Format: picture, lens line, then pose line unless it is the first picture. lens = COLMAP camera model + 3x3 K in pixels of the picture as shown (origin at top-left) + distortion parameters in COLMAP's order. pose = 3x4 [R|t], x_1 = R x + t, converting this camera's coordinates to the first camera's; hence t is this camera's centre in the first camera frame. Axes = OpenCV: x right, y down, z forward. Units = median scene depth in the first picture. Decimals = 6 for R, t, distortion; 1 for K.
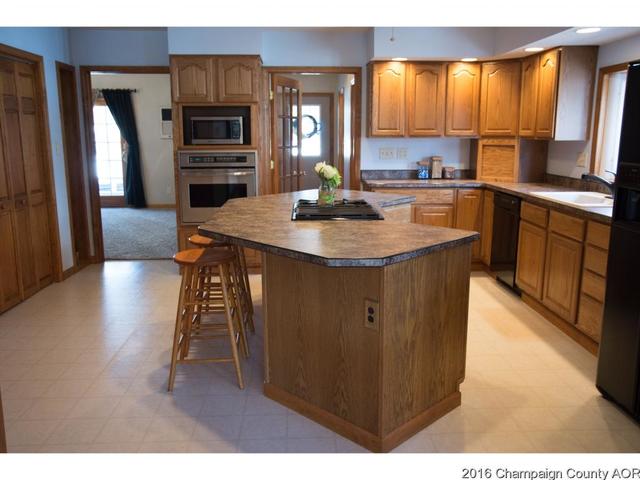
lens RADIAL K [[563.5, 0, 322.4], [0, 563.5, 243.5], [0, 0, 1]] dist [-0.034273, 0.030206]
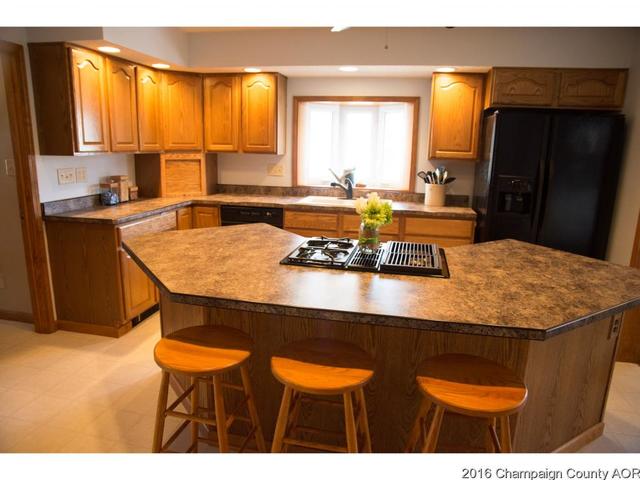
lens RADIAL K [[441.2, 0, 319.6], [0, 441.2, 241.0], [0, 0, 1]] dist [-0.104359, 0.053467]
pose [[0.245726, -0.201847, 0.948091, -0.369649], [0.169163, 0.972000, 0.163094, -0.121123], [-0.954464, 0.120306, 0.272991, 0.585186]]
